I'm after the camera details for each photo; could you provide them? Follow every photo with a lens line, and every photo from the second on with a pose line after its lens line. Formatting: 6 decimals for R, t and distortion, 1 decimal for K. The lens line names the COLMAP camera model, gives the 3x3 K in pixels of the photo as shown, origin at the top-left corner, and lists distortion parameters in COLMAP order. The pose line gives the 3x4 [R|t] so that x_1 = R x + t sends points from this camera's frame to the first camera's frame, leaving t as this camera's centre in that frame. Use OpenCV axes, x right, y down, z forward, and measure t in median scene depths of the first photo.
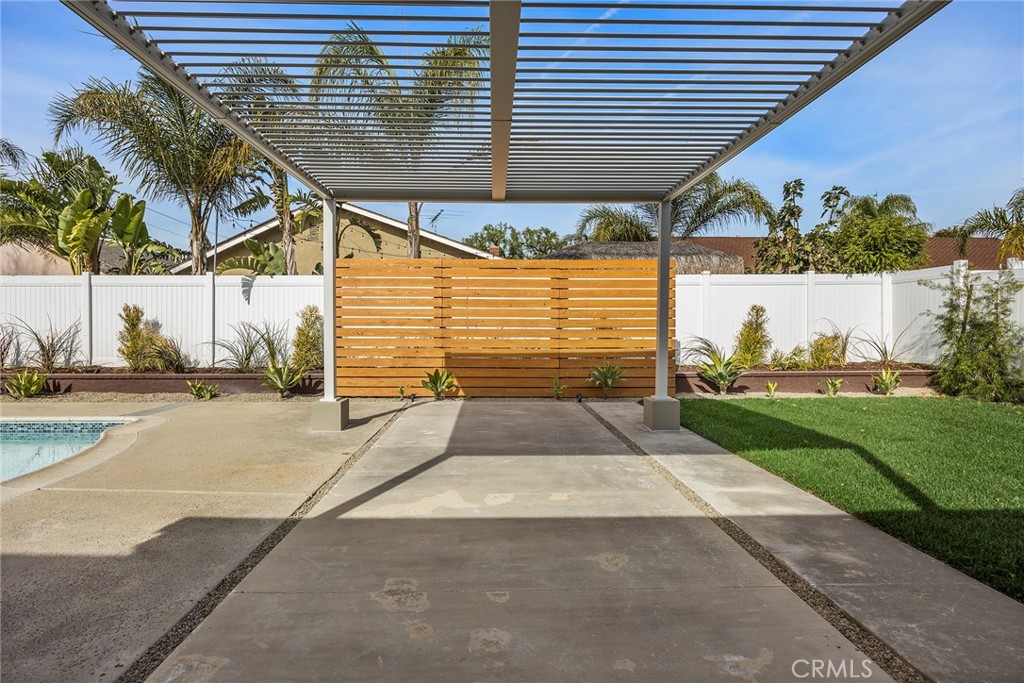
lens RADIAL K [[500.0, 0, 512.1], [0, 500.0, 328.7], [0, 0, 1]] dist [0.000222, 0.000677]
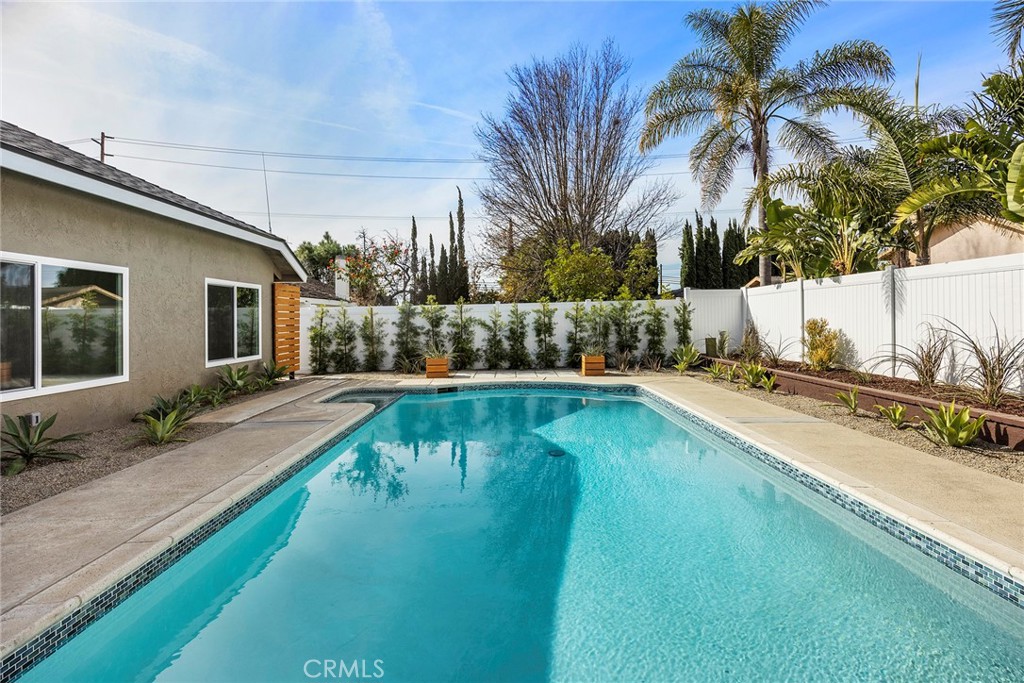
lens RADIAL K [[475.6, 0, 512.7], [0, 475.6, 316.1], [0, 0, 1]] dist [-0.001934, -0.000781]
pose [[0.003346, -0.003558, -0.999988, -0.344423], [0.009743, 0.999946, -0.003525, -0.034812], [0.999947, -0.009731, 0.003381, 0.415874]]
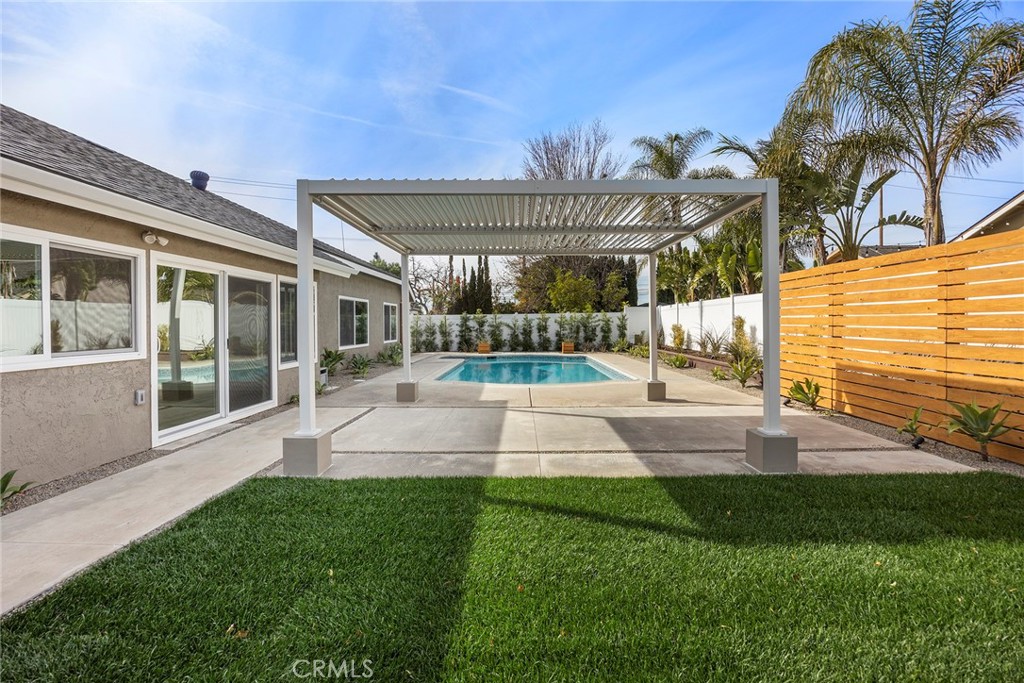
lens RADIAL K [[471.4, 0, 511.2], [0, 471.4, 327.1], [0, 0, 1]] dist [0.000300, 0.000509]
pose [[-0.027008, 0.007568, -0.999607, 0.751580], [0.000556, 0.999971, 0.007555, -0.027210], [0.999635, -0.000352, -0.027011, 0.416599]]
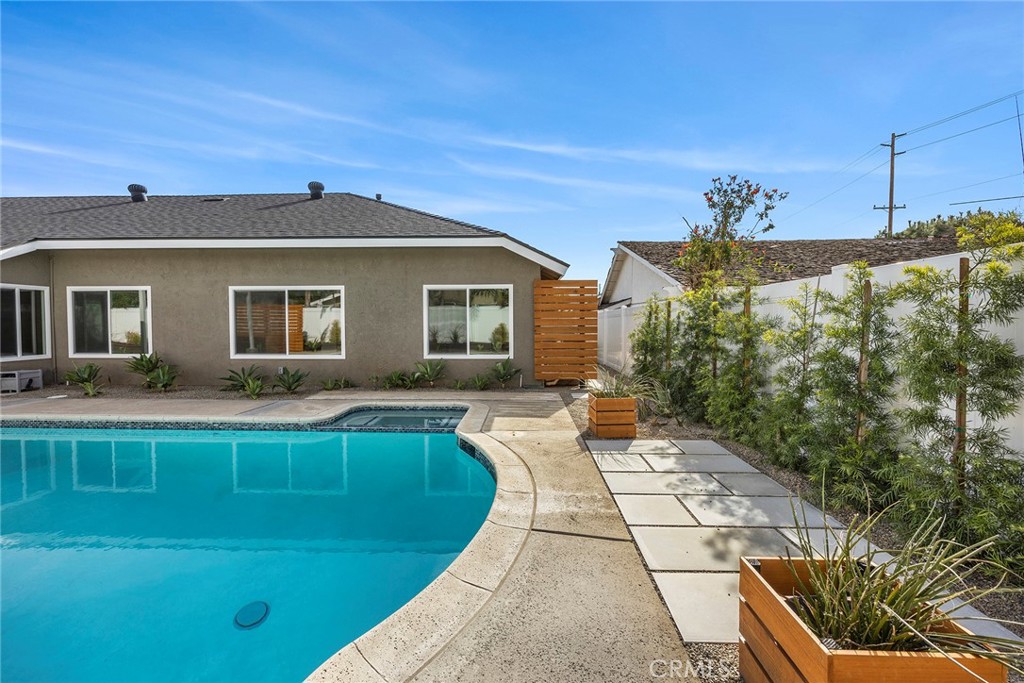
lens RADIAL K [[417.8, 0, 514.3], [0, 417.8, 326.5], [0, 0, 1]] dist [-0.011463, 0.000166]
pose [[-0.999037, -0.000204, 0.043879, -1.619181], [0.000614, 0.999826, 0.018618, -0.038598], [-0.043875, 0.018627, -0.998863, 0.828485]]
